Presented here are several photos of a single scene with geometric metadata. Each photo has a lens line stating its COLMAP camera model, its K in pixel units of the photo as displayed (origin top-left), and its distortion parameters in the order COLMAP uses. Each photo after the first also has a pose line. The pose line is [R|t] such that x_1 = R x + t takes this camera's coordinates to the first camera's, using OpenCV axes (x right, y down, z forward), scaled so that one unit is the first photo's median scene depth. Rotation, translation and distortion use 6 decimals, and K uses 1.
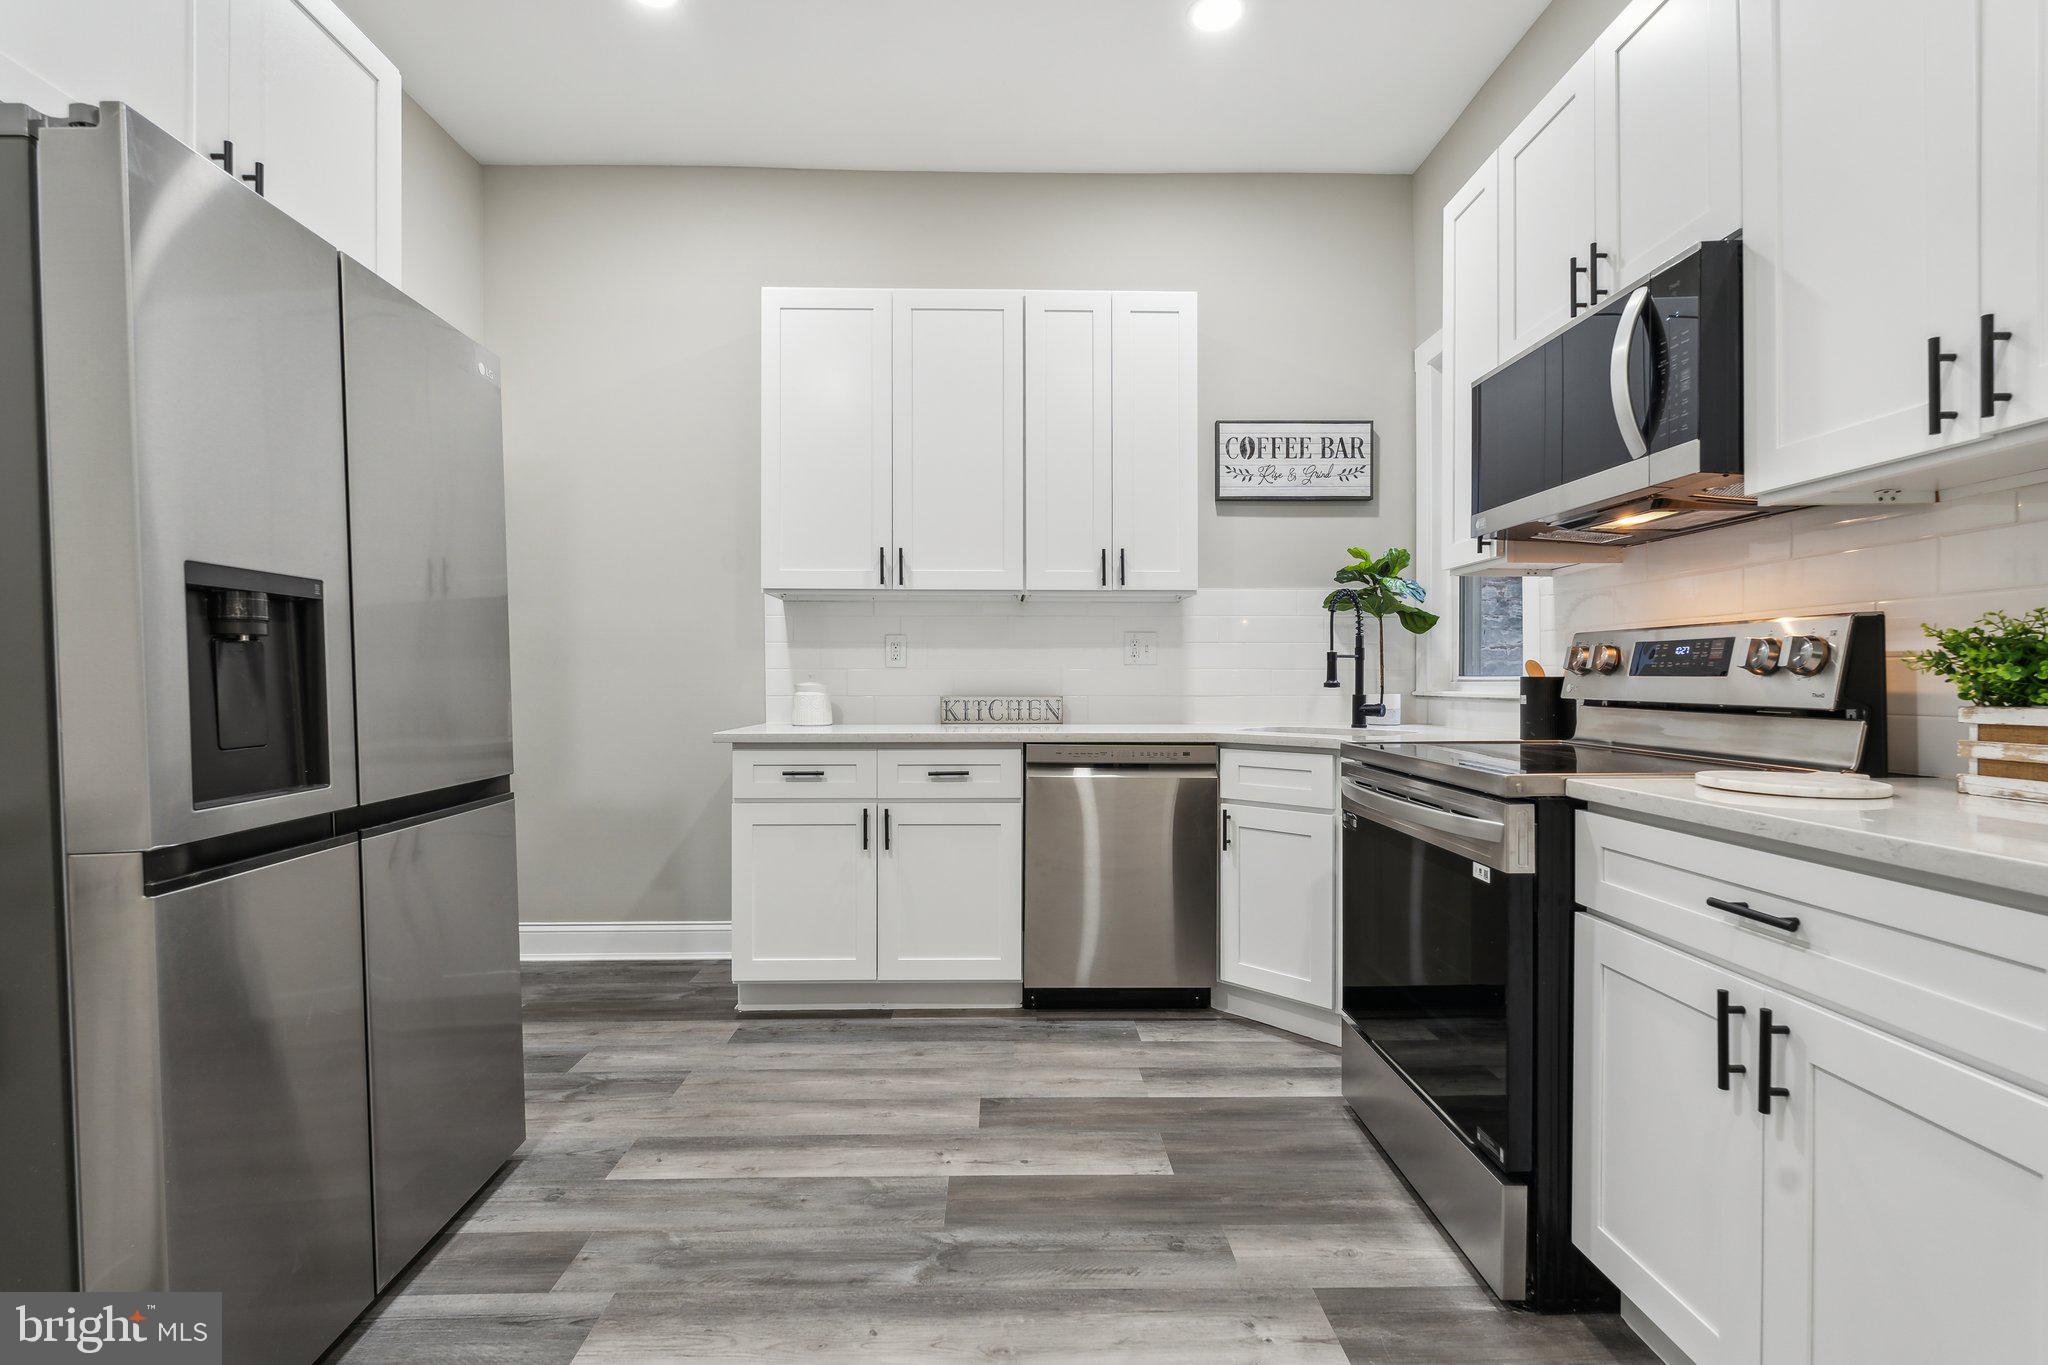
lens RADIAL K [[914.0, 0, 1017.5], [0, 914.0, 682.1], [0, 0, 1]] dist [-0.008141, 0.001272]
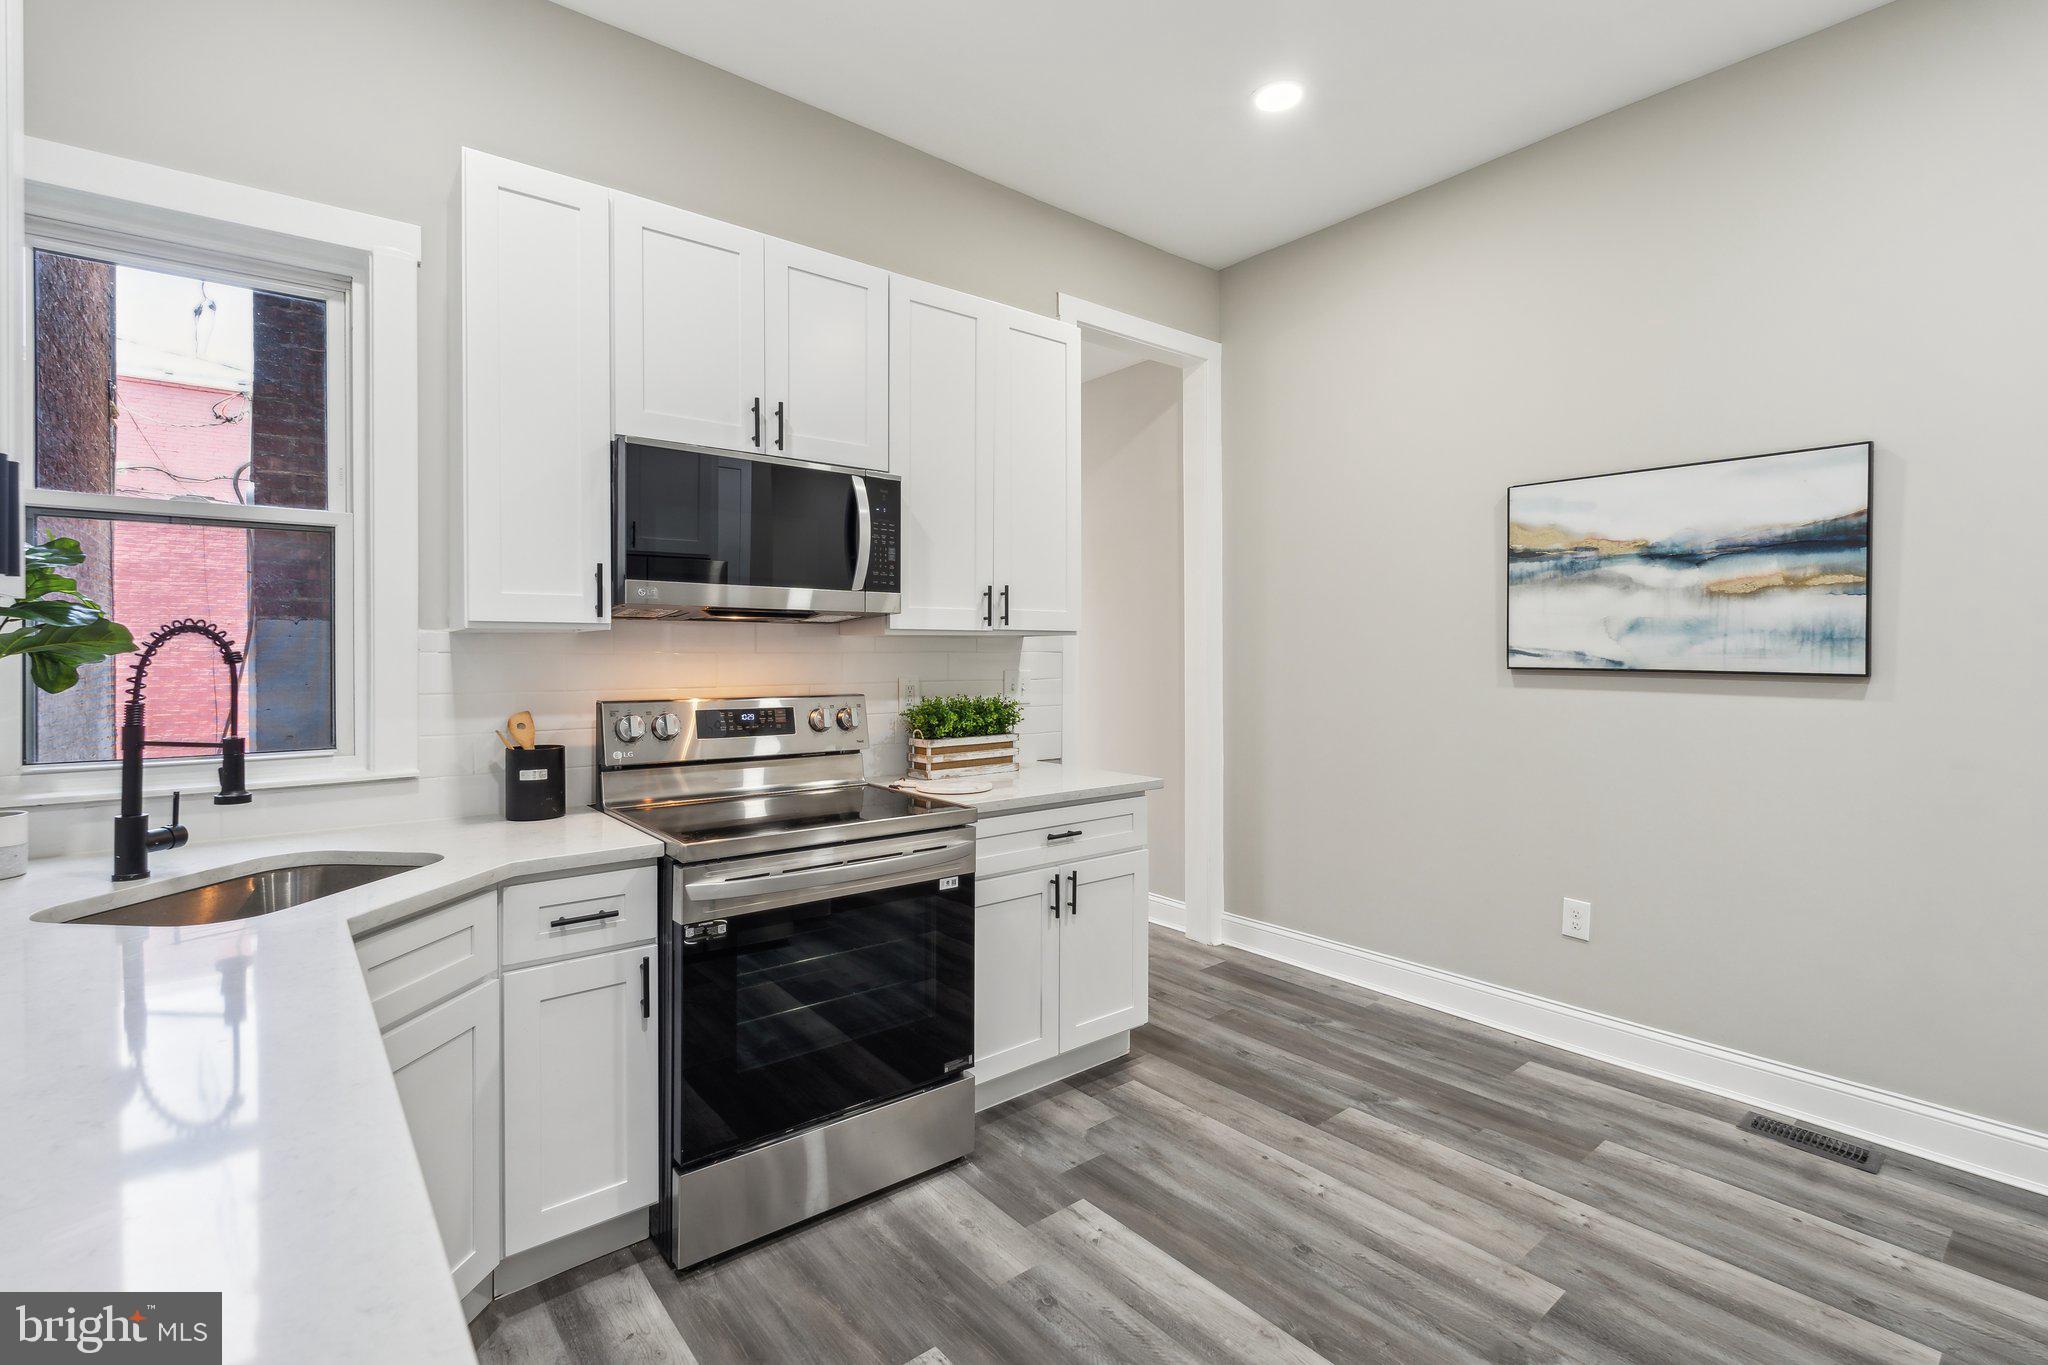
lens RADIAL K [[914.0, 0, 1021.9], [0, 914.0, 664.5], [0, 0, 1]] dist [-0.008141, 0.001272]
pose [[-0.617344, -0.007624, 0.786656, -0.438352], [0.005390, 0.999889, 0.013921, -0.097803], [-0.786675, 0.012835, -0.617234, 1.146318]]
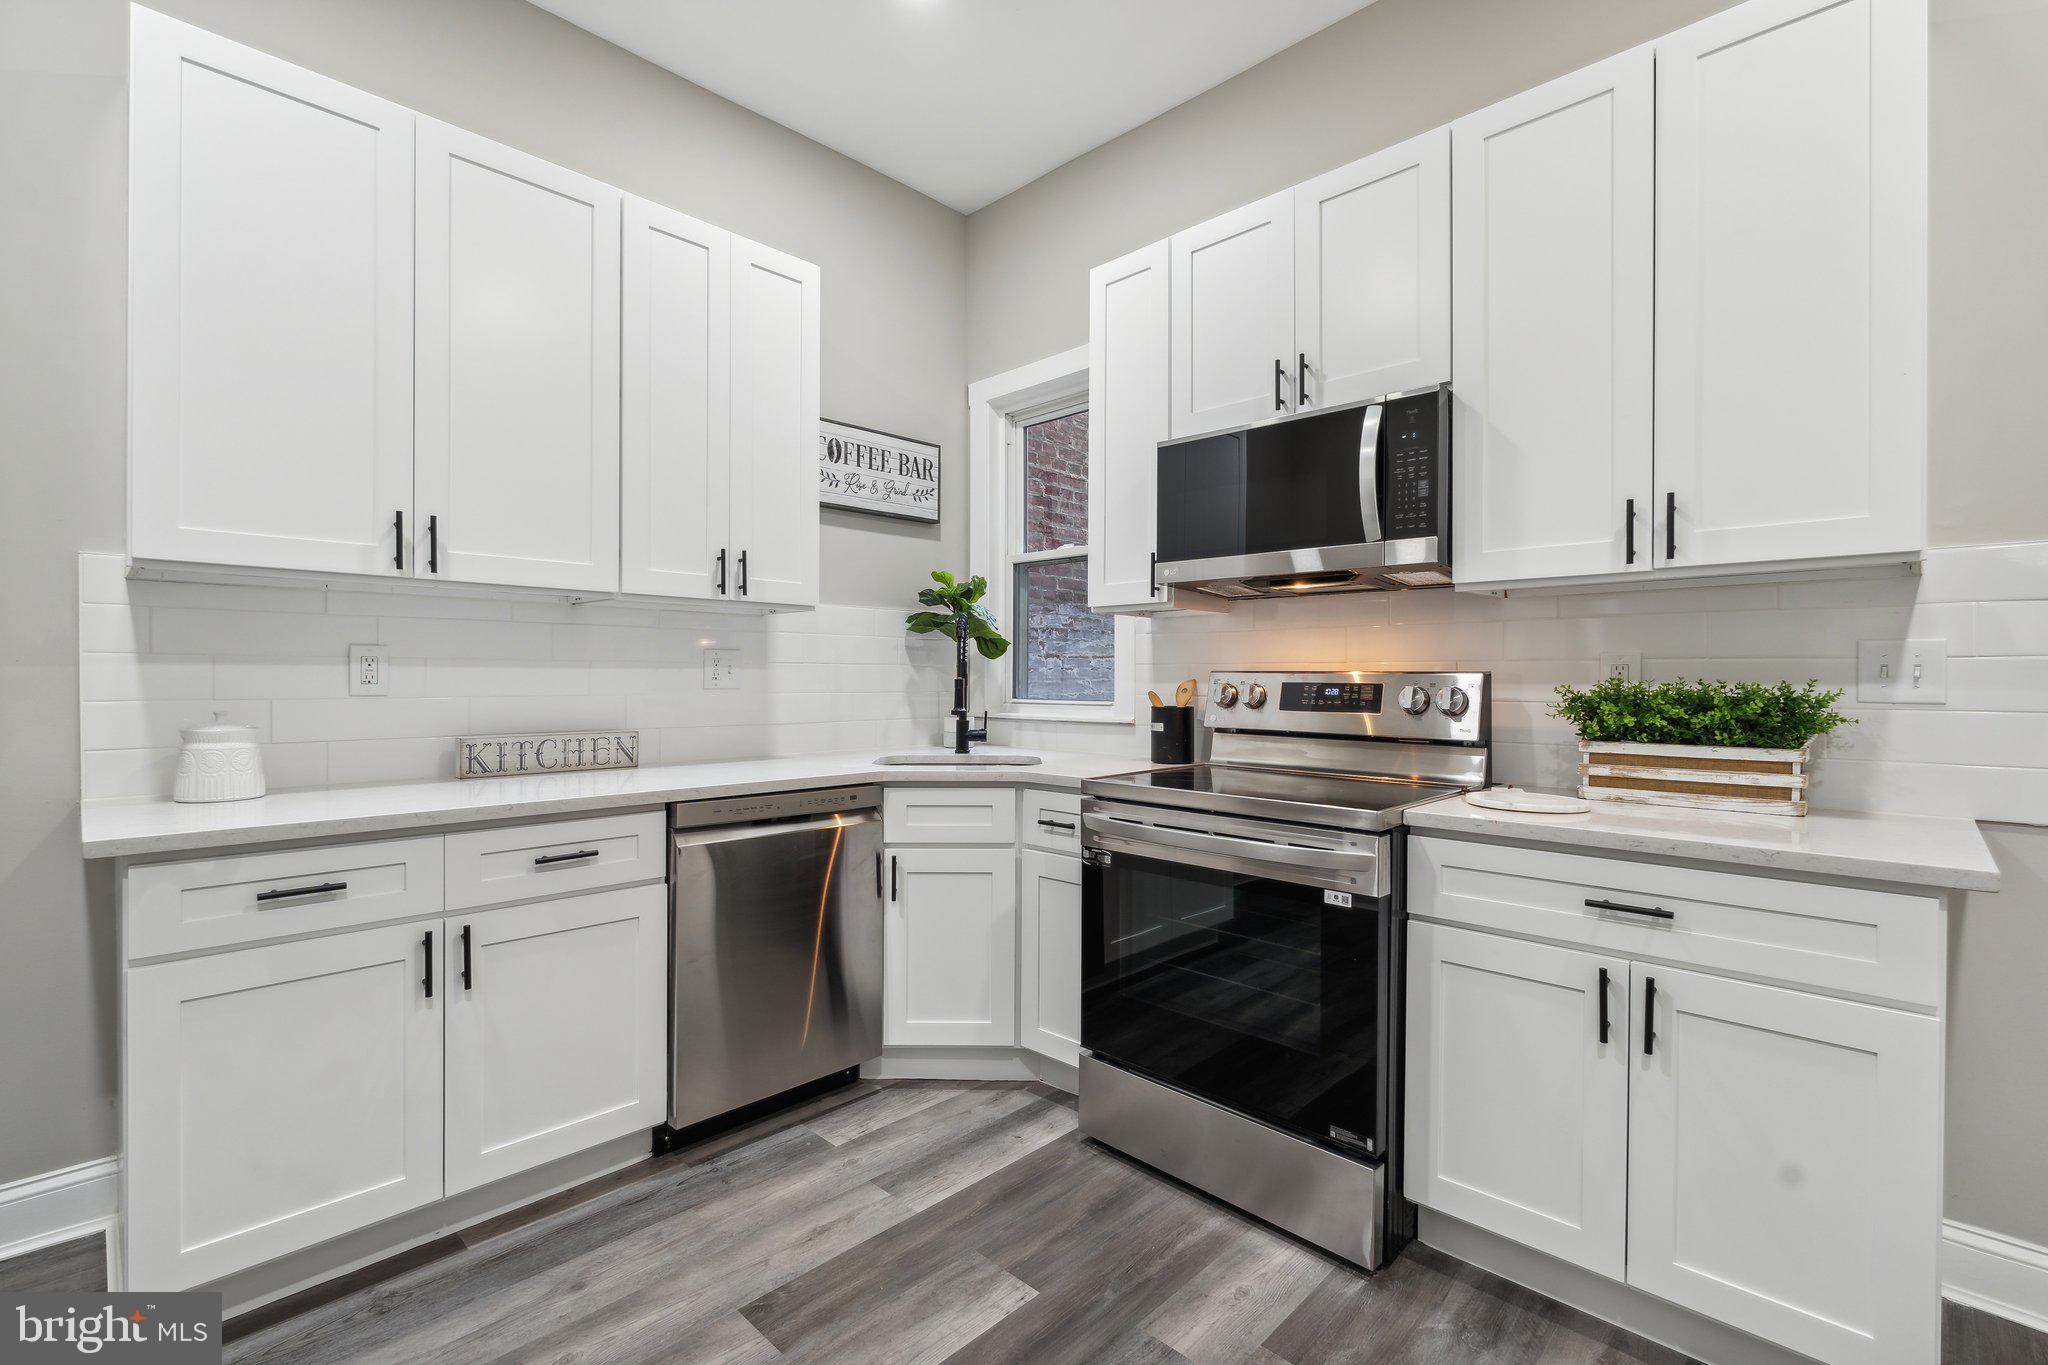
lens RADIAL K [[914.0, 0, 1016.3], [0, 914.0, 677.0], [0, 0, 1]] dist [-0.008141, 0.001272]
pose [[0.708133, 0.002408, 0.706075, -0.363537], [-0.001385, 0.999997, -0.002022, -0.039436], [-0.706078, 0.000454, 0.708134, 0.309952]]
